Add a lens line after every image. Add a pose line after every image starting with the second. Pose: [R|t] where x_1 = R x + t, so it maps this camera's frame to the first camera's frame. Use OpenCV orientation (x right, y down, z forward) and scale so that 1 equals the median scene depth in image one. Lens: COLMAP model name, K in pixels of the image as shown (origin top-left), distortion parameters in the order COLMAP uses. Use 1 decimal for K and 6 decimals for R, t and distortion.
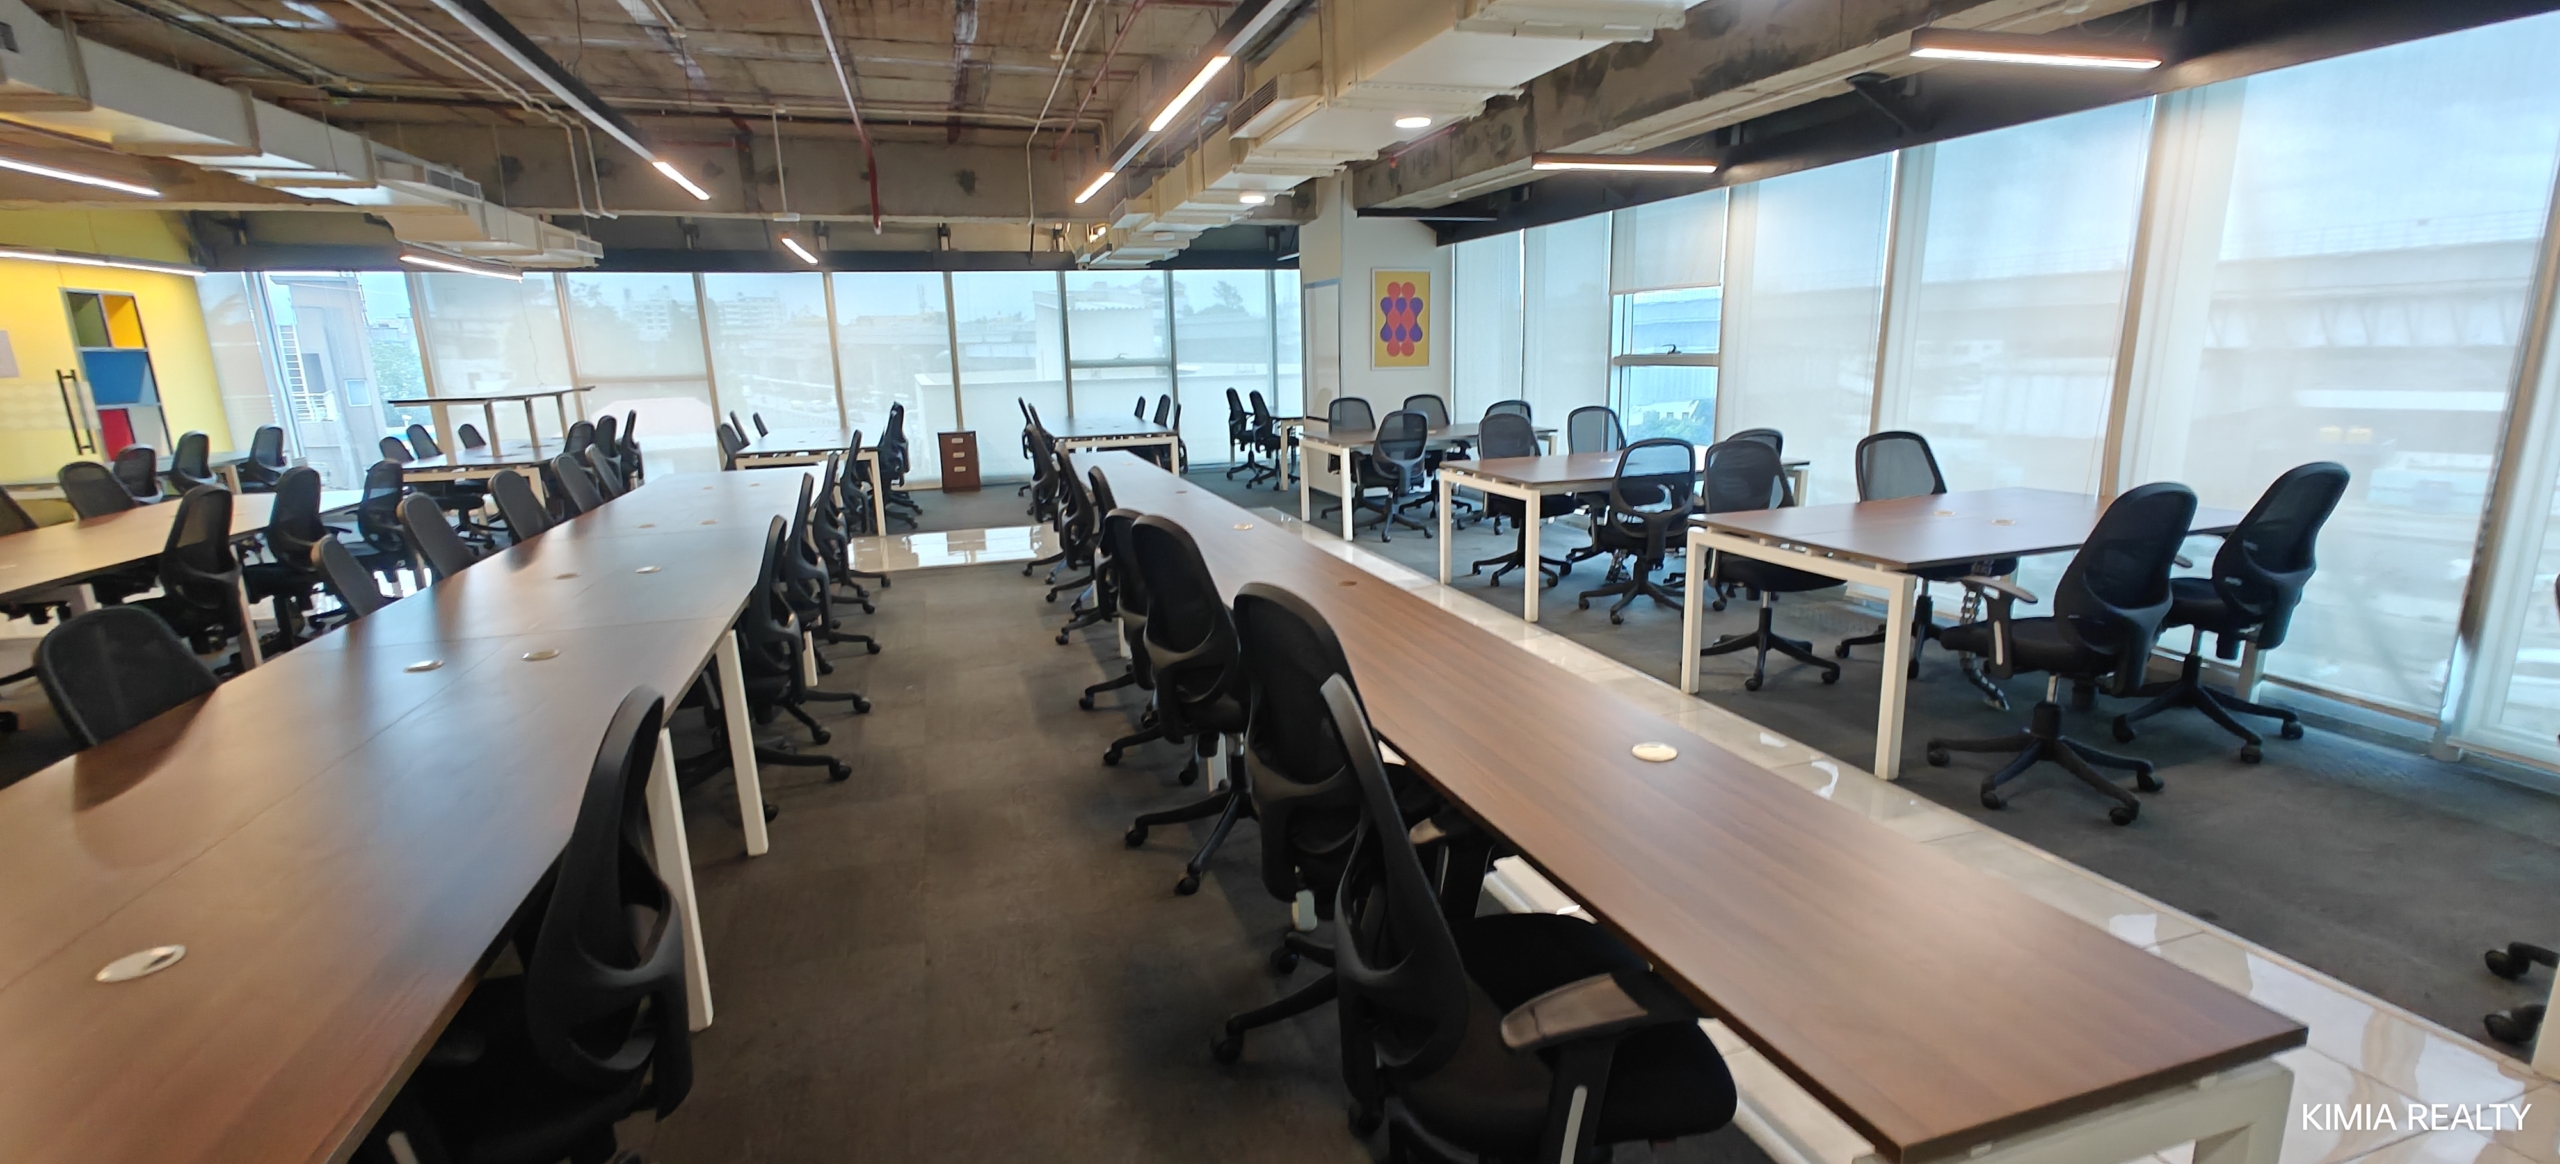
lens RADIAL K [[1080.3, 0, 1274.4], [0, 1080.3, 588.5], [0, 0, 1]] dist [0.001319, 0.000796]
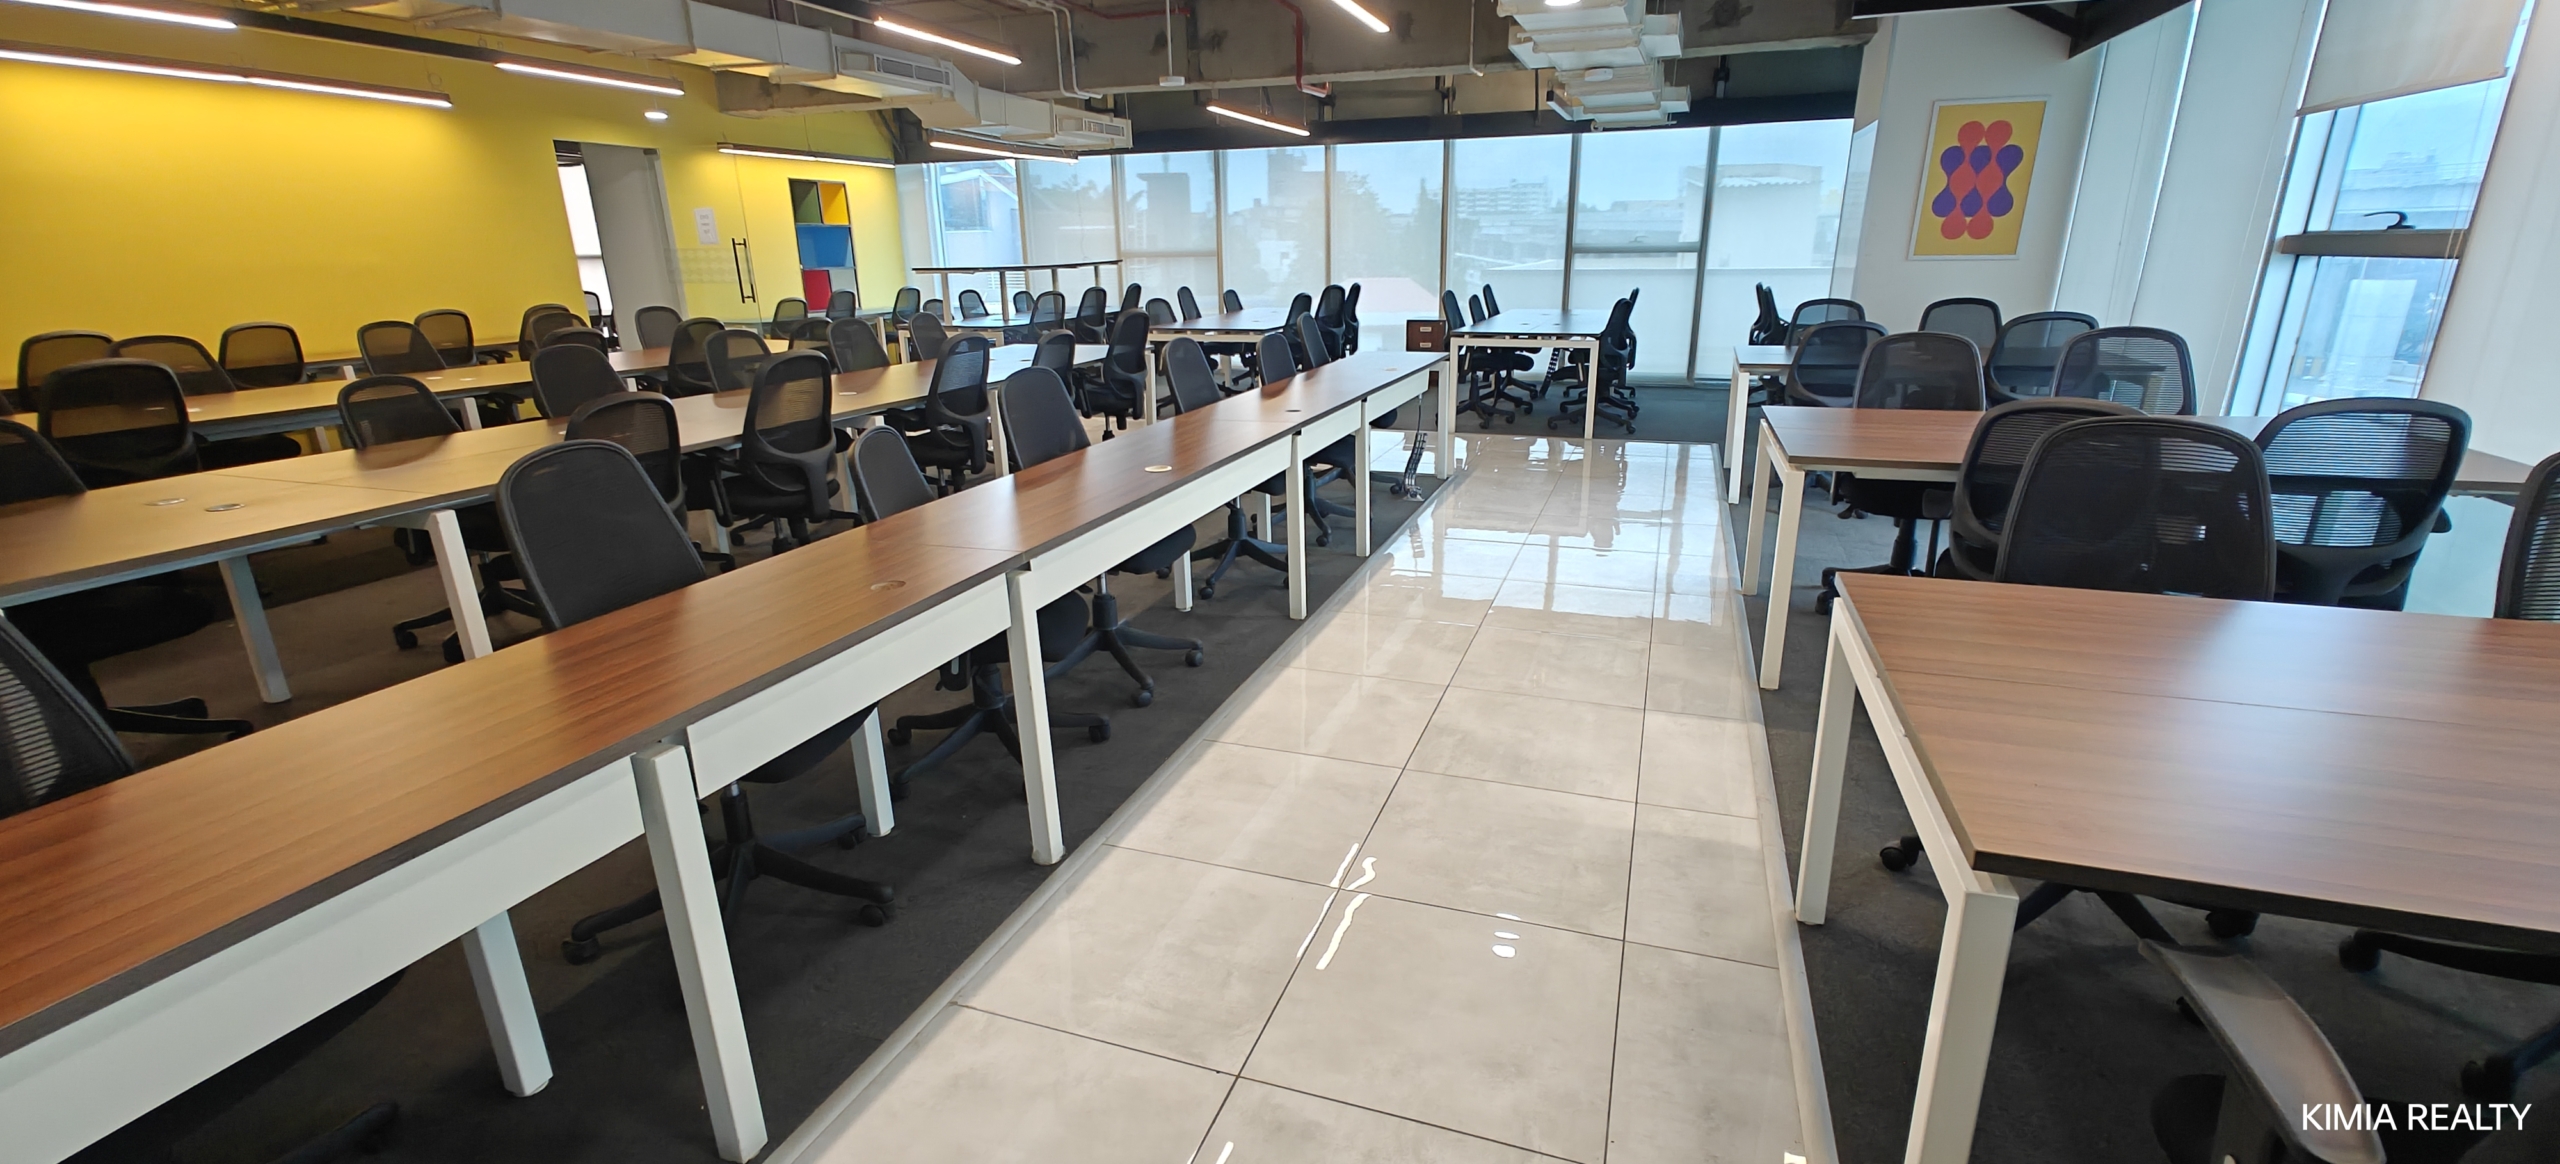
lens RADIAL K [[1077.0, 0, 1275.1], [0, 1077.0, 593.2], [0, 0, 1]] dist [-0.017810, 0.011674]
pose [[0.792528, 0.198696, -0.576558, 0.205283], [-0.138160, 0.979351, 0.147595, -0.041435], [0.593979, -0.037316, 0.803615, 0.216525]]
